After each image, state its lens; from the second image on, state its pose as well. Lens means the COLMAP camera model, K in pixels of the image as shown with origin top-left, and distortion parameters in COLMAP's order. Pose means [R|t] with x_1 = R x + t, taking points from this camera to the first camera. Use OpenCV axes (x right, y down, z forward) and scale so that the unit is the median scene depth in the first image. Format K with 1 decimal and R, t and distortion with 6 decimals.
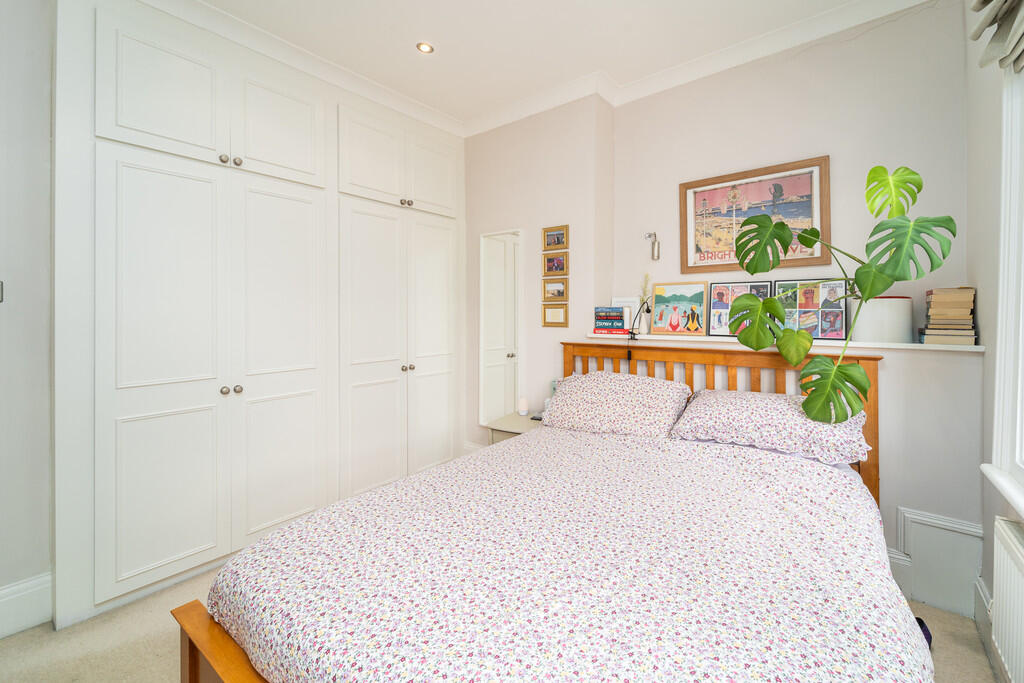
lens RADIAL K [[424.0, 0, 503.6], [0, 424.0, 319.0], [0, 0, 1]] dist [0.000207, -0.000053]
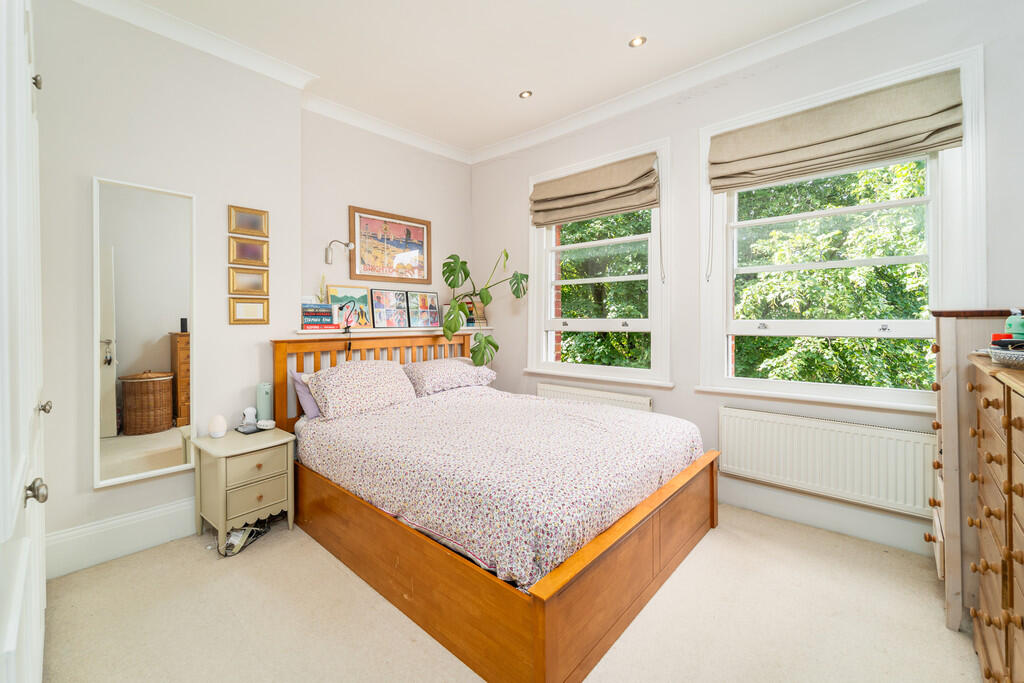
lens RADIAL K [[424.0, 0, 503.6], [0, 424.0, 319.0], [0, 0, 1]] dist [0.000207, -0.000053]
pose [[0.077465, 0.004253, 0.996986, -0.783117], [0.015331, 0.999868, -0.005456, 0.022945], [-0.996877, 0.015708, 0.077389, 0.473787]]
